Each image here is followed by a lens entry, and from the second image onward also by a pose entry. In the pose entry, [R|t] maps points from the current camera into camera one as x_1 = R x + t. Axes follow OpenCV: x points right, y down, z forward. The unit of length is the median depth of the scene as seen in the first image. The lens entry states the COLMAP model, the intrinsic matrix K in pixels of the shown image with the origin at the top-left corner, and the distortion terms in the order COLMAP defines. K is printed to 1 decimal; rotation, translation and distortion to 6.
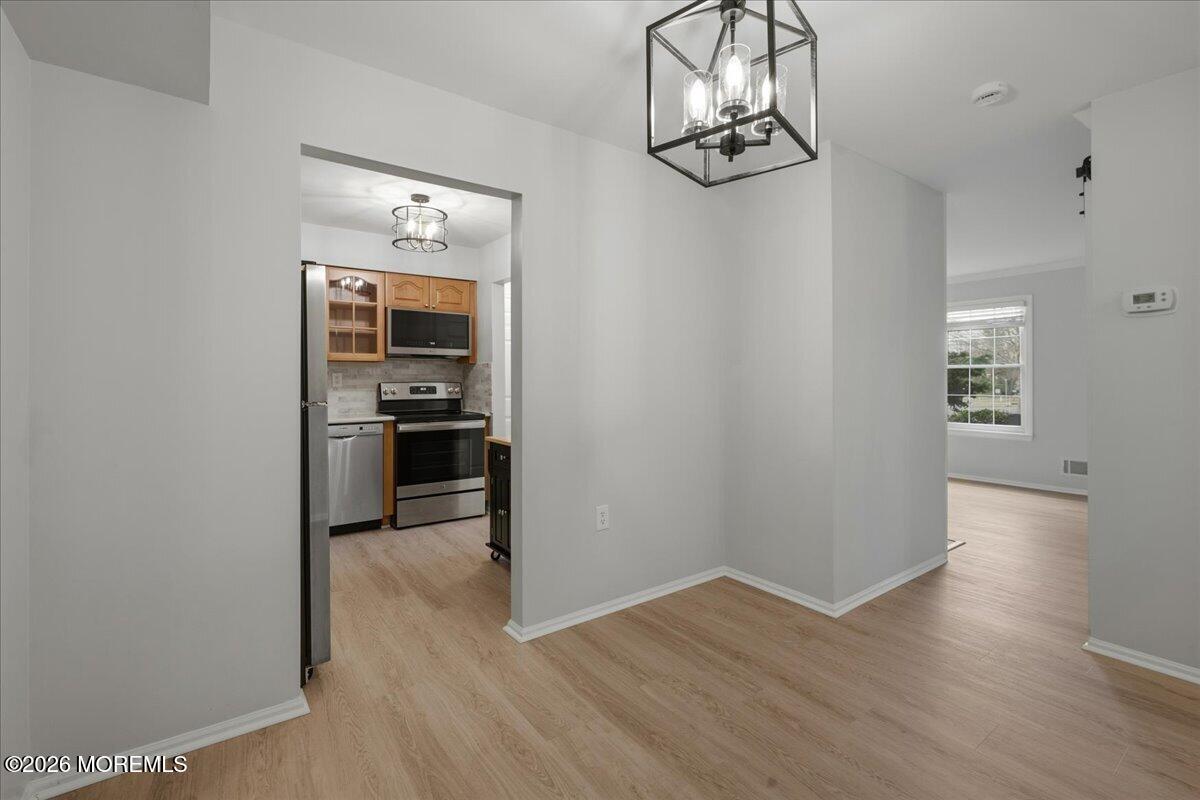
lens RADIAL K [[528.9, 0, 597.9], [0, 528.9, 383.9], [0, 0, 1]] dist [0.001144, 0.000200]
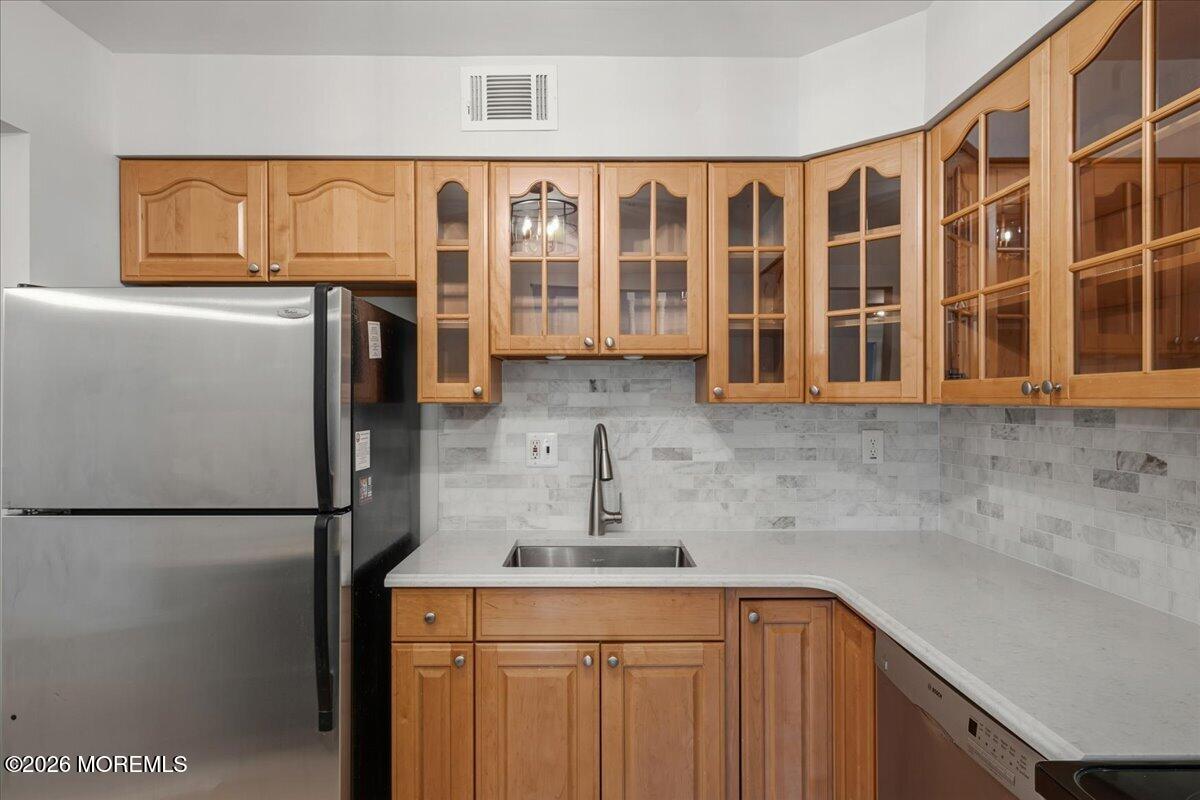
lens RADIAL K [[691.4, 0, 594.9], [0, 691.4, 399.5], [0, 0, 1]] dist [0.006077, -0.002454]
pose [[-0.584692, 0.005606, -0.811236, -0.112373], [-0.000993, 0.999970, 0.007626, -0.045912], [0.811255, 0.005265, -0.584669, 0.922098]]
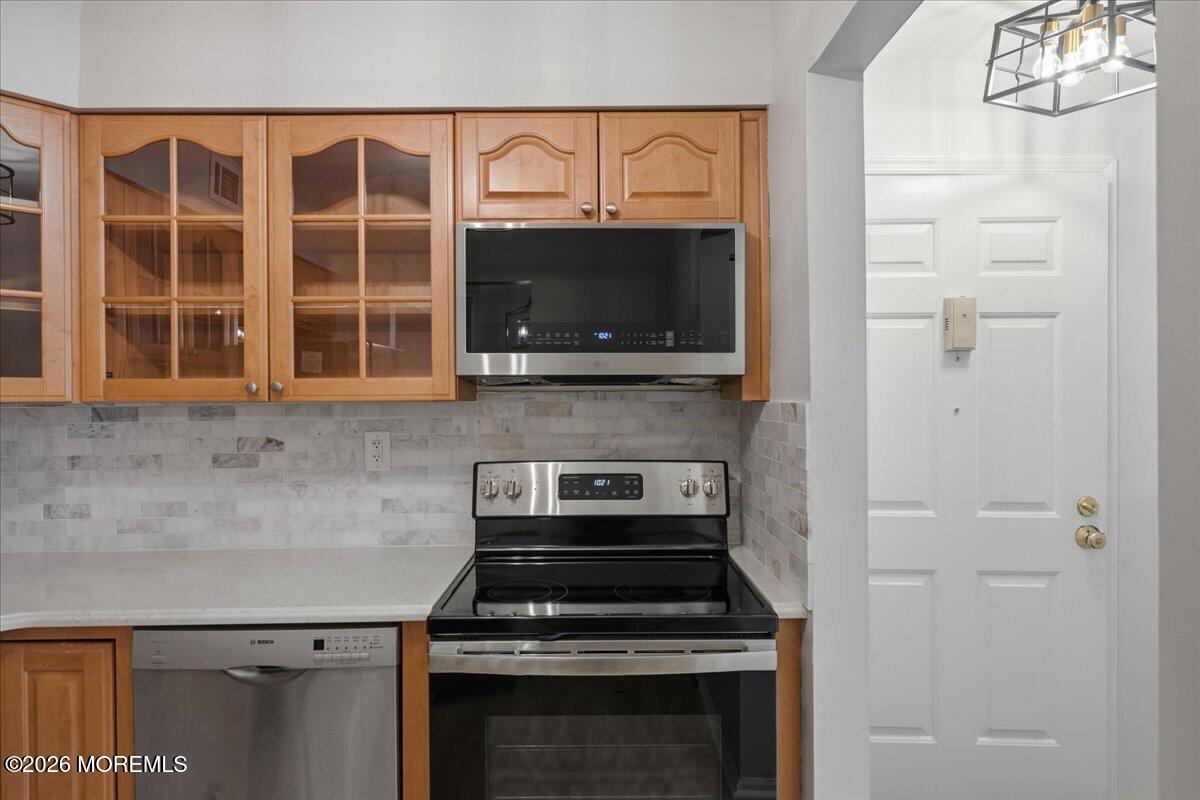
lens RADIAL K [[691.4, 0, 602.8], [0, 691.4, 400.4], [0, 0, 1]] dist [0.006077, -0.002454]
pose [[0.814226, 0.000747, -0.580547, -0.094028], [-0.000128, 0.999999, 0.001108, -0.042128], [0.580548, -0.000828, 0.814226, 0.696479]]
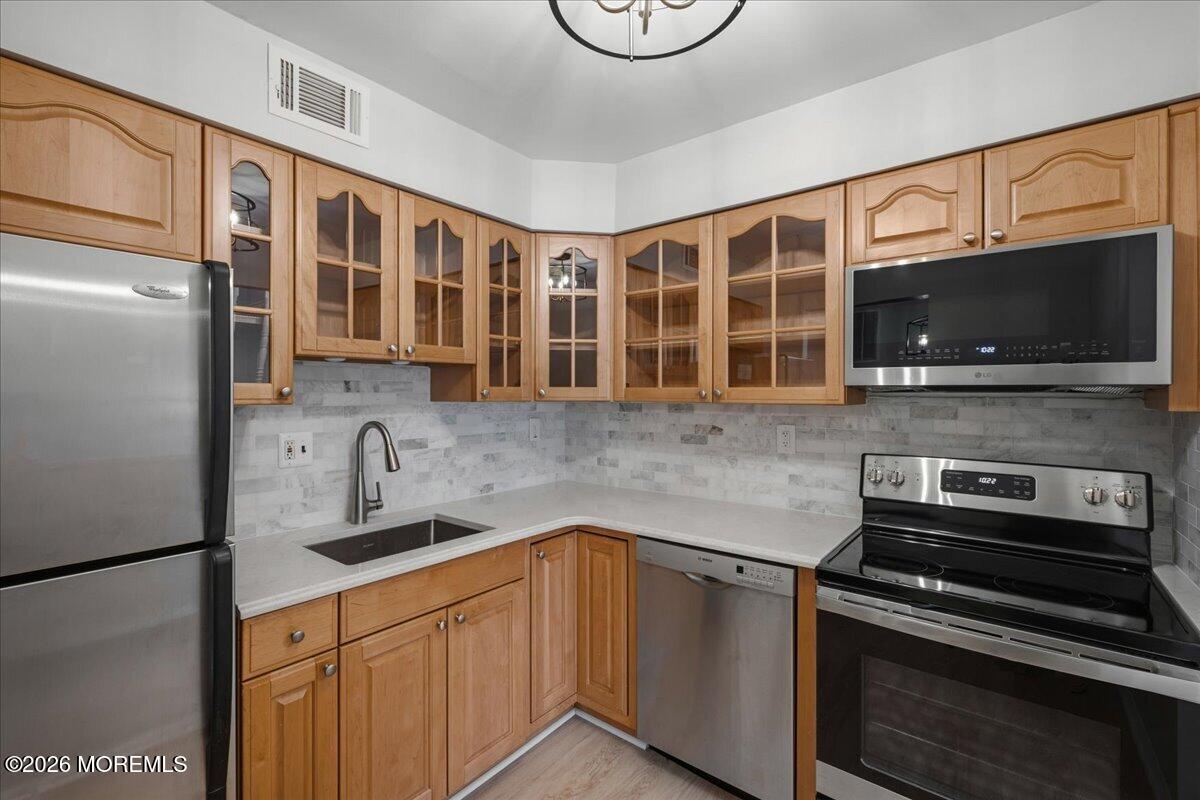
lens RADIAL K [[528.9, 0, 596.8], [0, 528.9, 393.5], [0, 0, 1]] dist [0.001144, 0.000200]
pose [[0.264592, 0.005618, -0.964344, -0.064022], [-0.008034, 0.999961, 0.003621, -0.049822], [0.964327, 0.006790, 0.264627, 0.689961]]
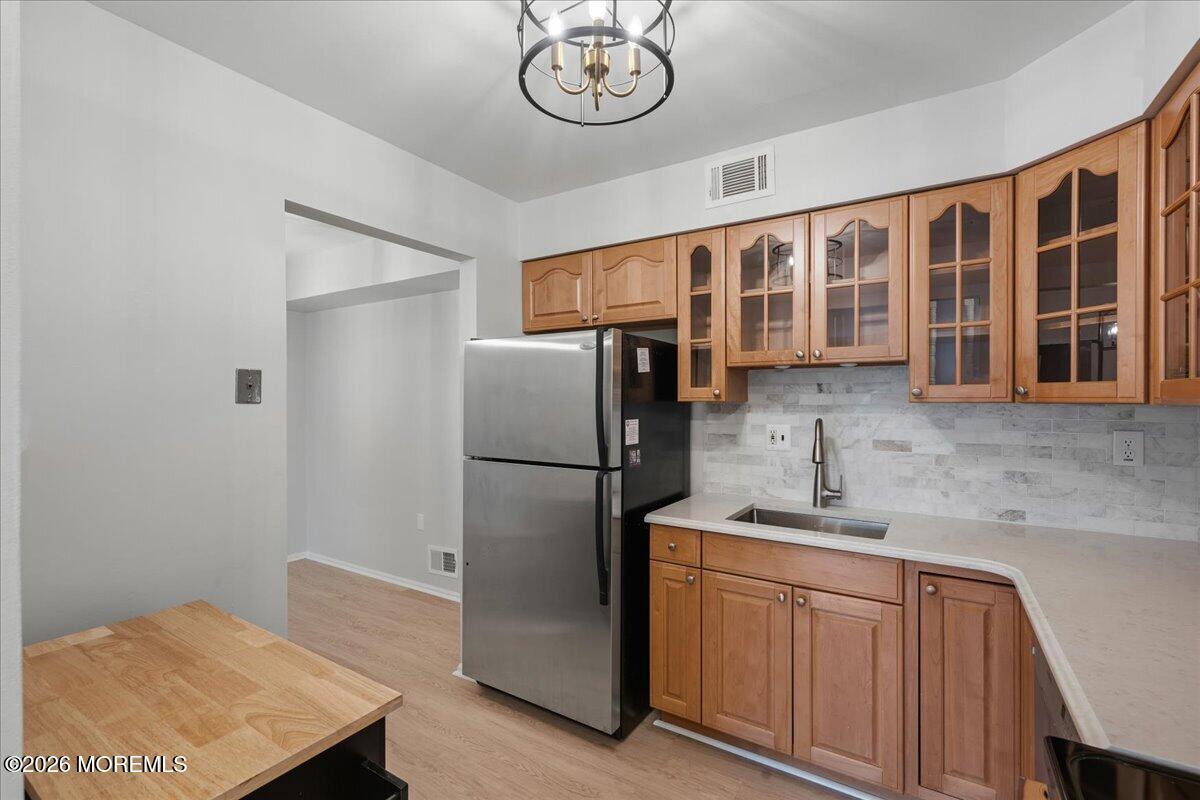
lens RADIAL K [[528.9, 0, 597.5], [0, 528.9, 401.0], [0, 0, 1]] dist [0.001144, 0.000200]
pose [[-0.931272, 0.006510, -0.364267, -0.157889], [0.002489, 0.999931, 0.011506, -0.046454], [0.364317, 0.009808, -0.931223, 1.008546]]
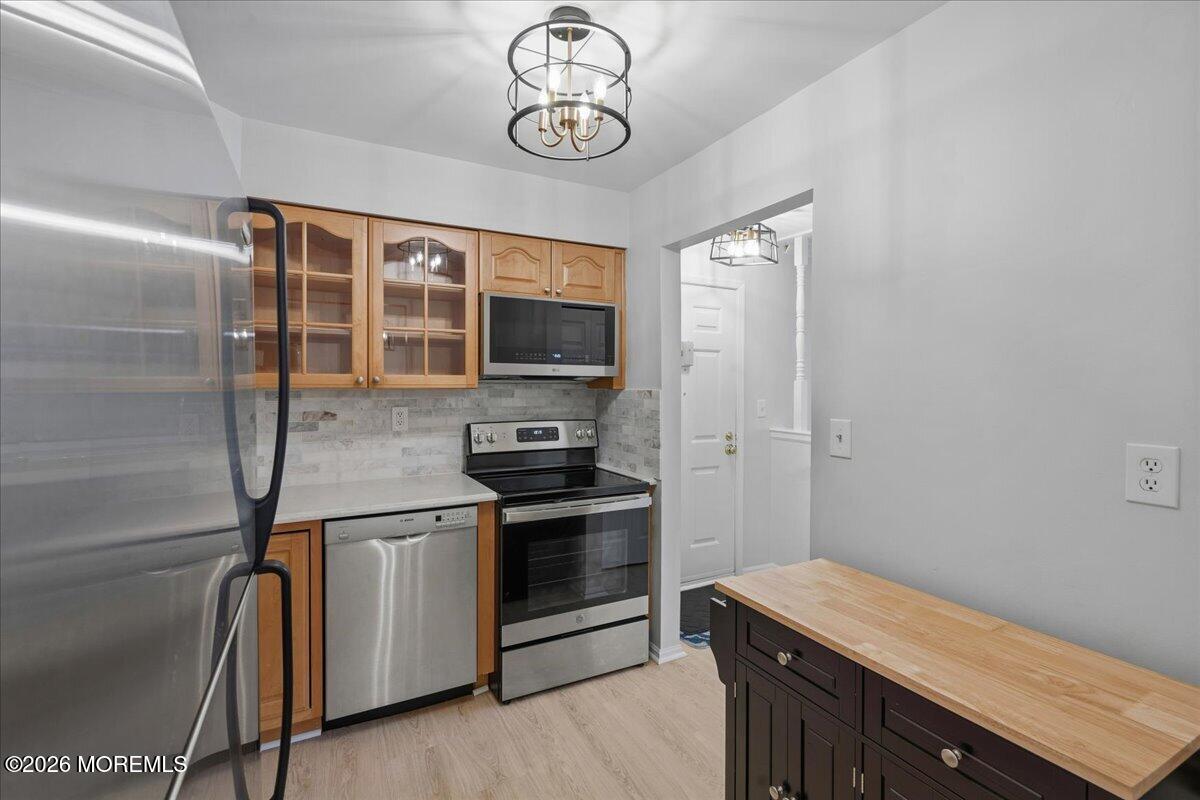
lens RADIAL K [[528.9, 0, 594.4], [0, 528.9, 395.8], [0, 0, 1]] dist [0.001144, 0.000200]
pose [[0.990752, 0.006007, -0.135553, -0.195588], [-0.004452, 0.999921, 0.011772, -0.040663], [0.135613, -0.011060, 0.990700, 0.439548]]
